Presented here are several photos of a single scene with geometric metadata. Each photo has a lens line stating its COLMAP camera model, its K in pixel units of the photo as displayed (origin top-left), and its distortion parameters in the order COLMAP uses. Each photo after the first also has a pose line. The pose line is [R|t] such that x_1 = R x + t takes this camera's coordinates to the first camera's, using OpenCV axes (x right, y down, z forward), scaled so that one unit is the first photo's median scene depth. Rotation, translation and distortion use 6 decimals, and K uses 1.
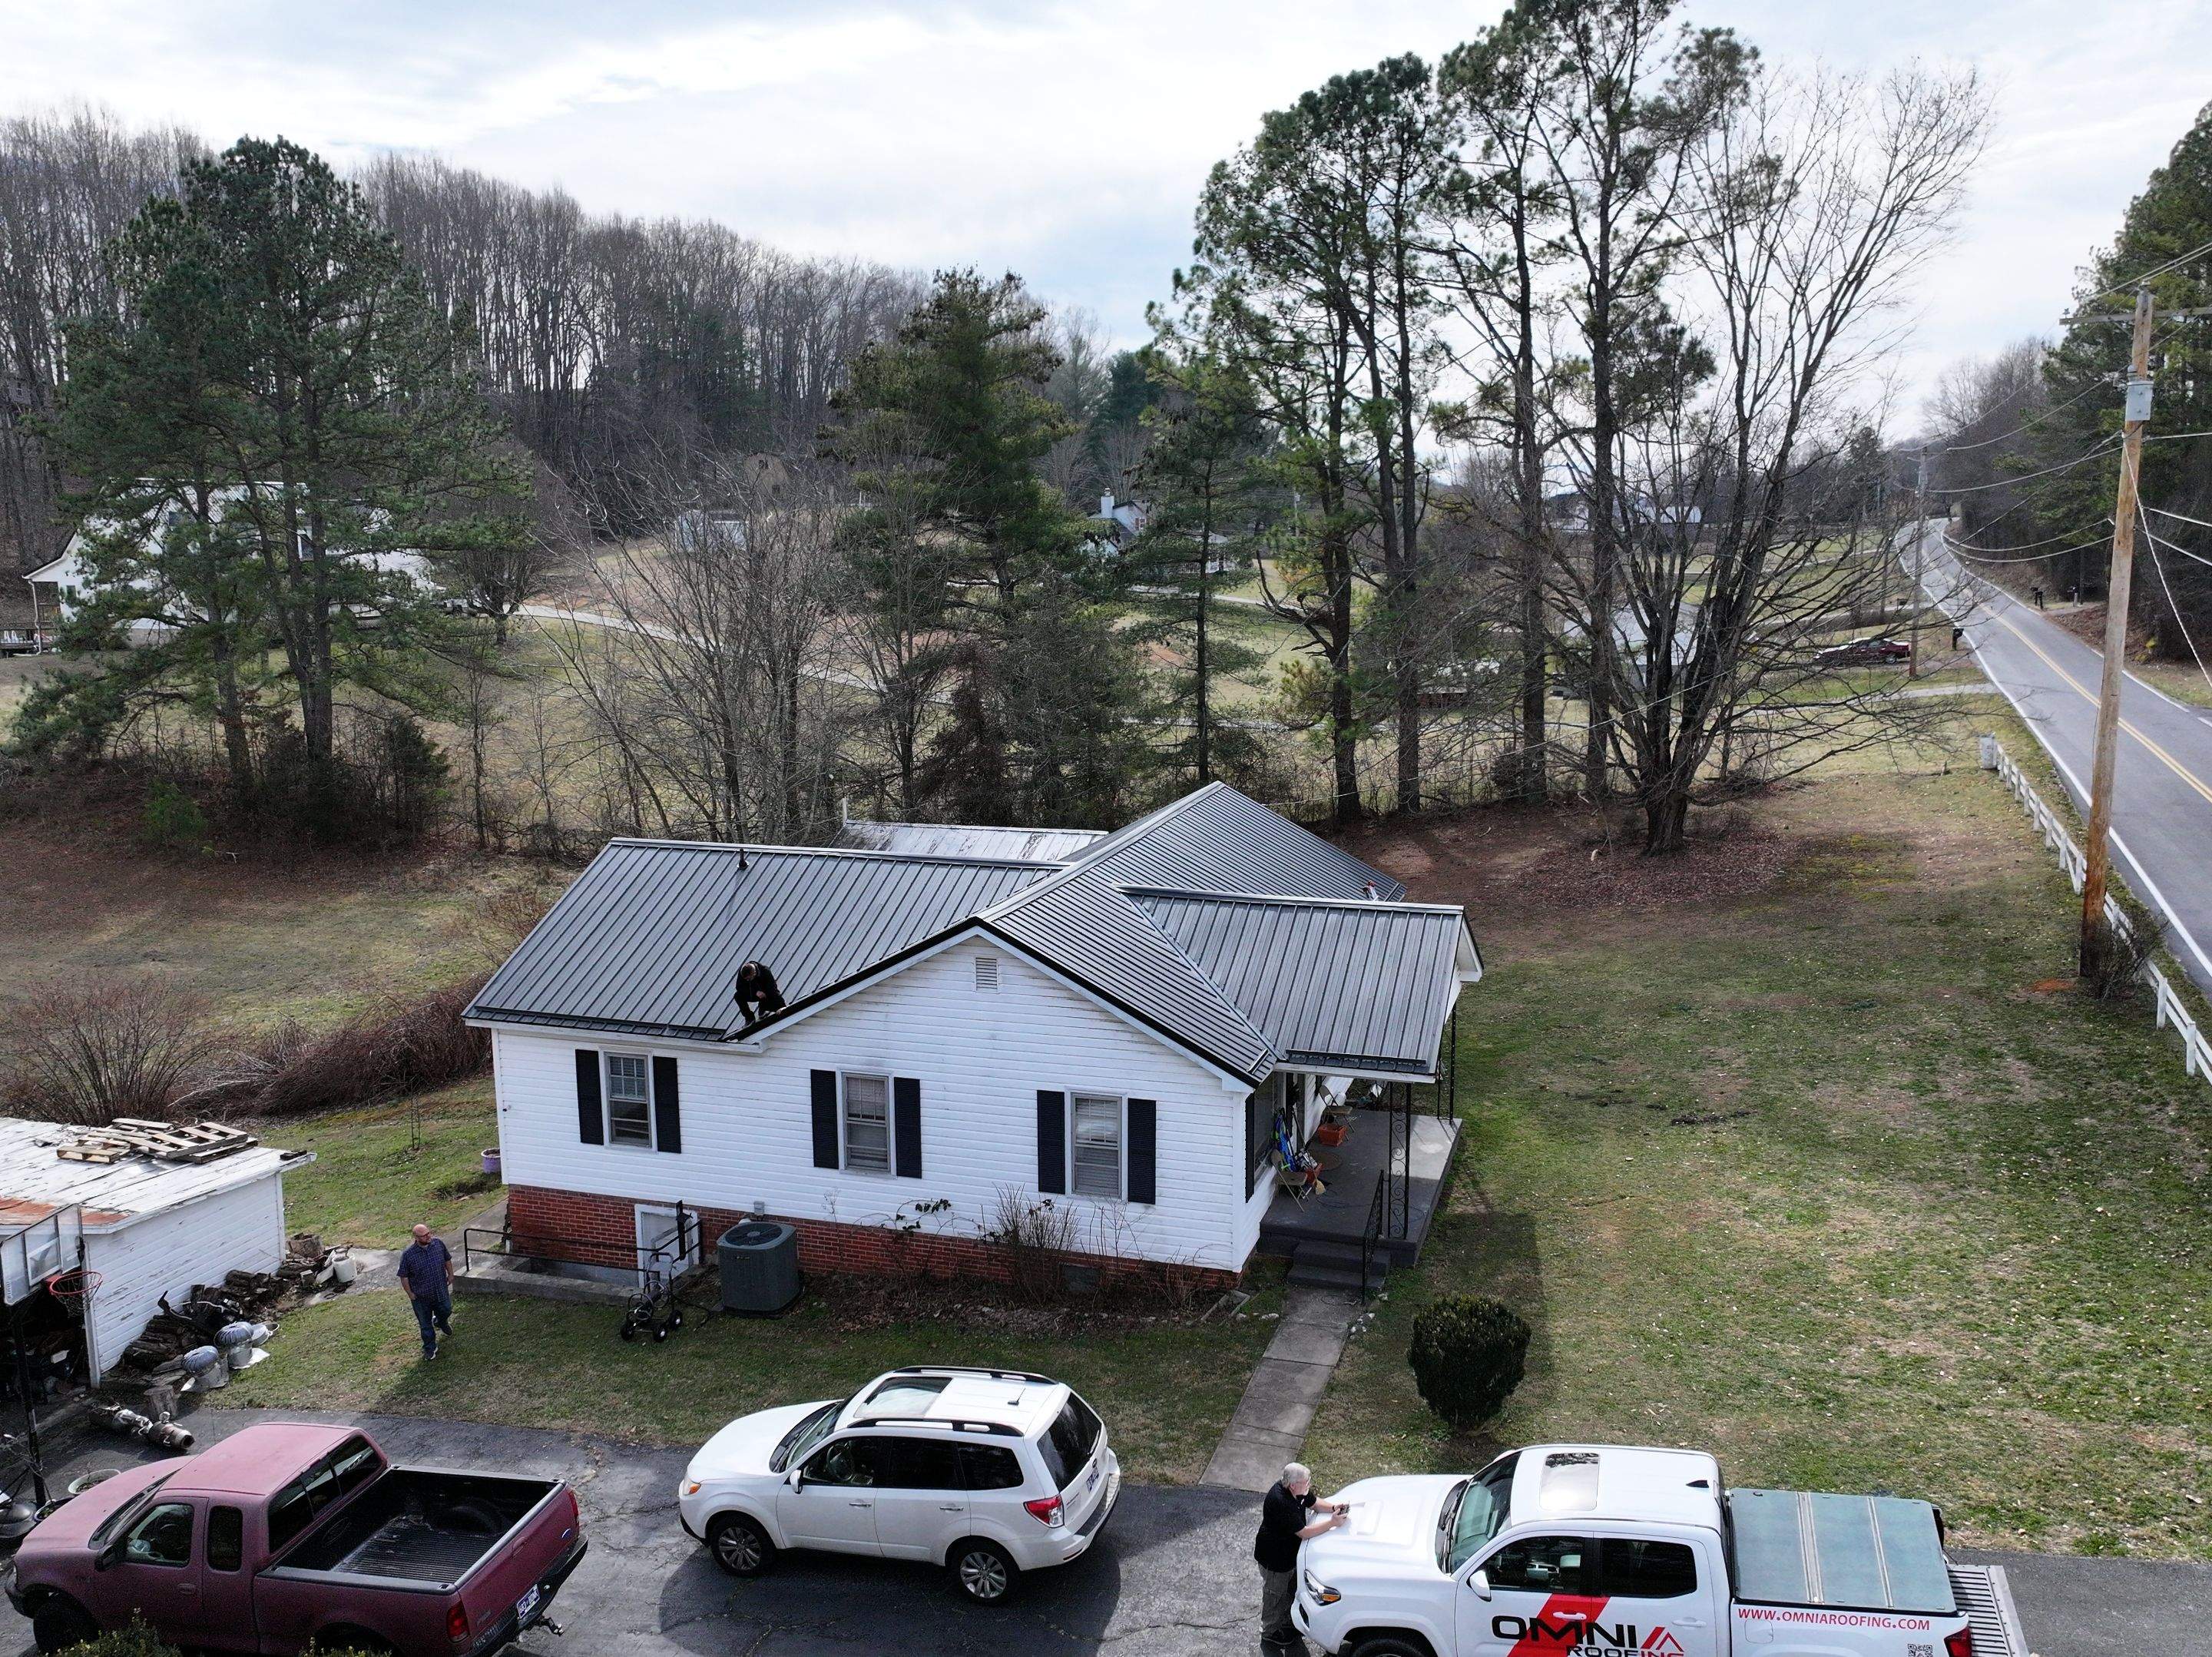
lens RADIAL K [[1772.5, 0, 1103.4], [0, 1772.5, 832.6], [0, 0, 1]] dist [0.003781, 0.003339]
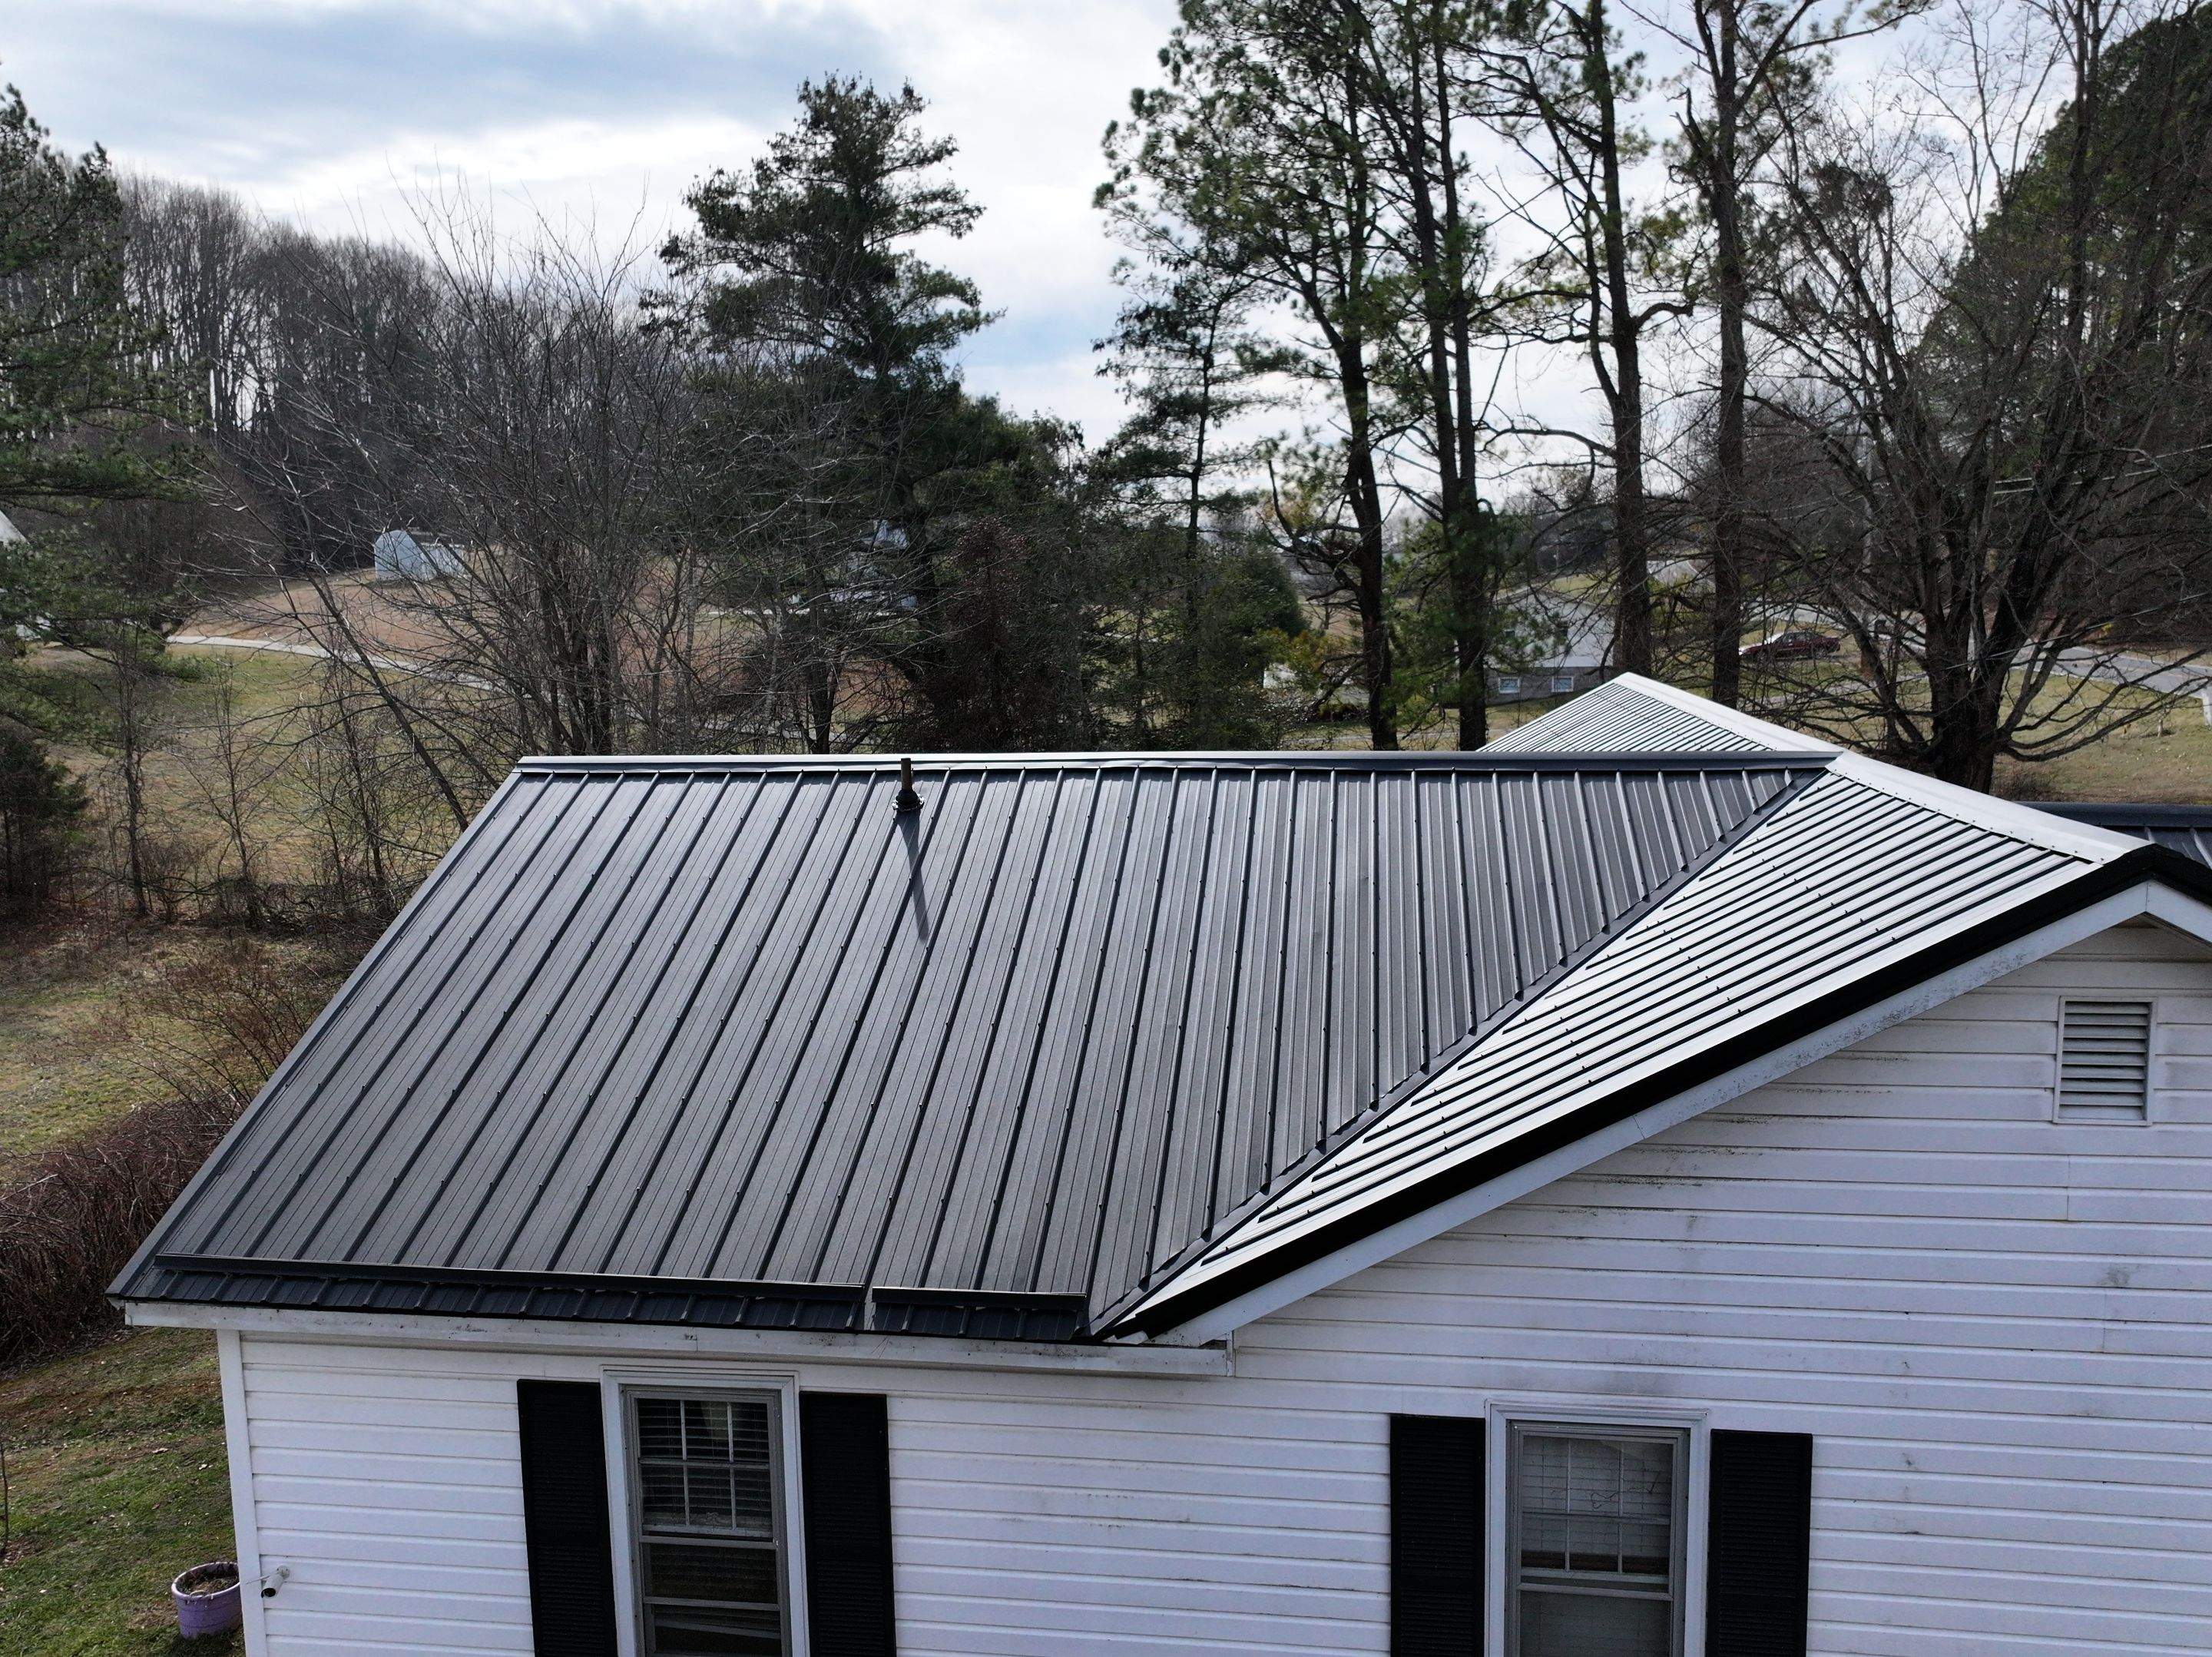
lens RADIAL K [[1772.5, 0, 1103.4], [0, 1772.5, 832.6], [0, 0, 1]] dist [0.003781, 0.003339]
pose [[0.986116, -0.033272, 0.162689, -0.197266], [0.039711, 0.998545, -0.036488, 0.035195], [-0.161238, 0.042442, 0.986002, 0.547832]]
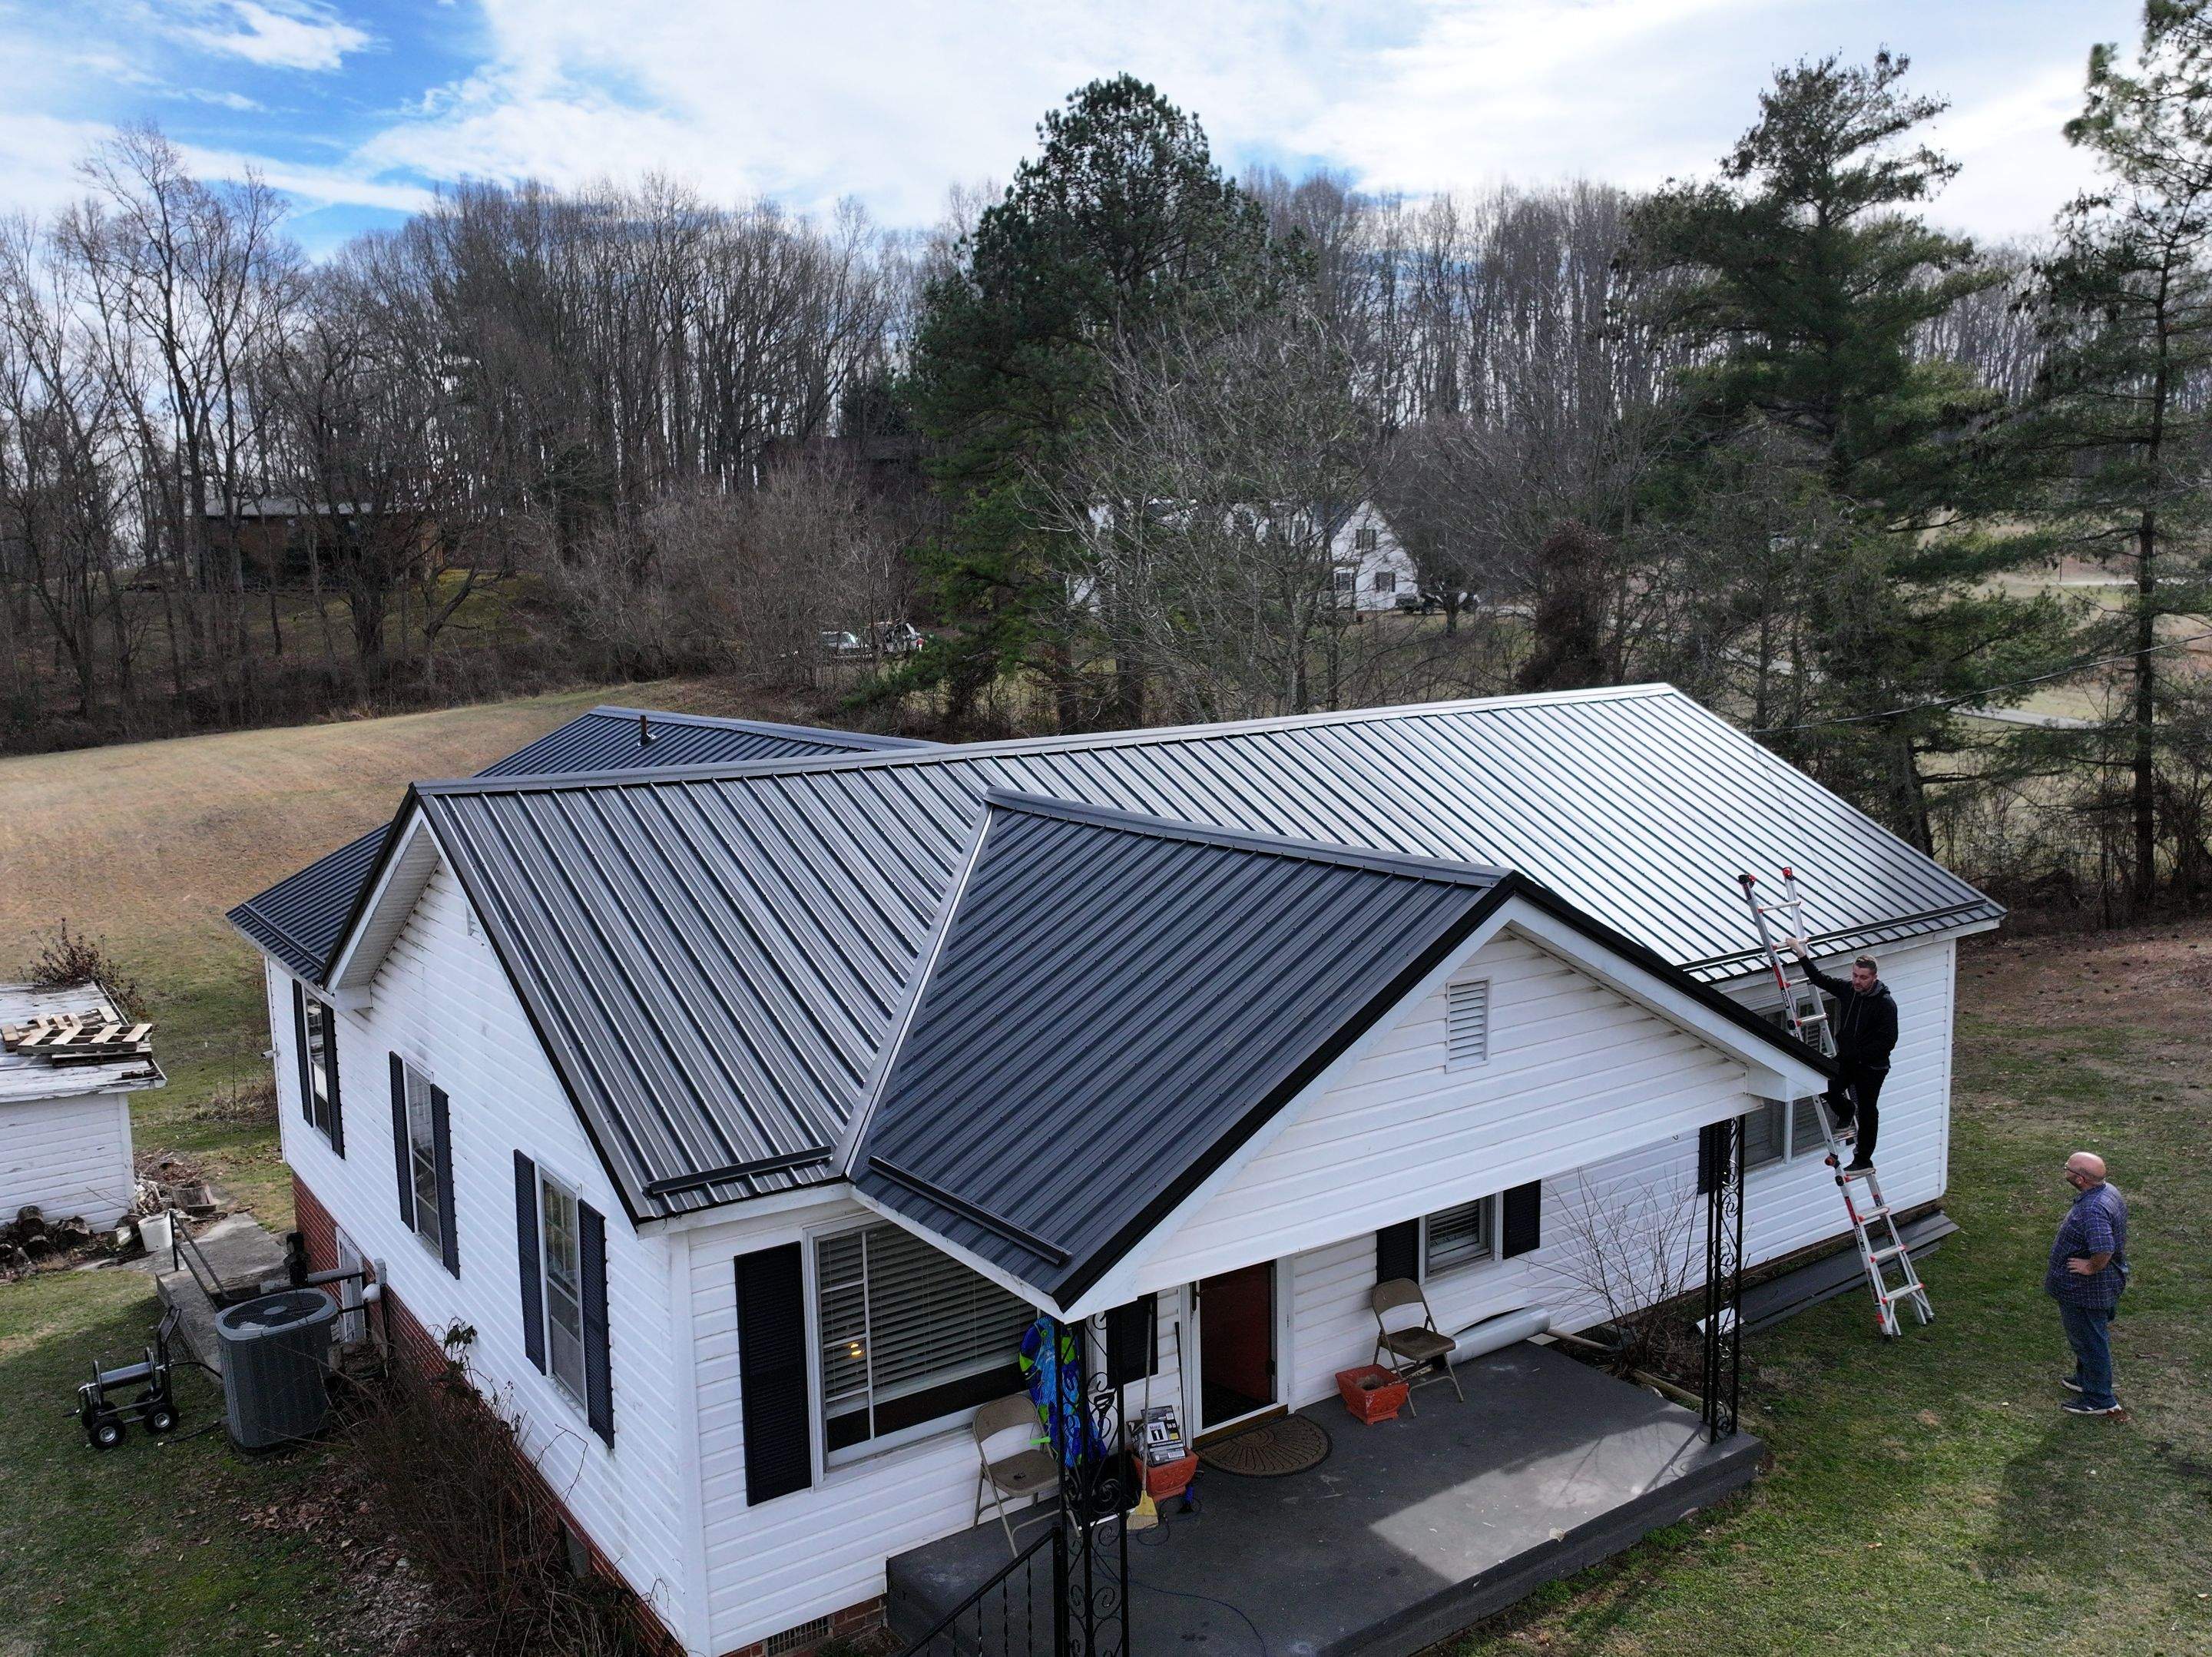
lens RADIAL K [[1772.5, 0, 1103.4], [0, 1772.5, 832.6], [0, 0, 1]] dist [0.003781, 0.003339]
pose [[0.796758, 0.068874, -0.600360, 0.277496], [-0.084365, 0.996432, 0.002349, 0.031856], [0.598380, 0.048778, 0.799726, 0.513437]]
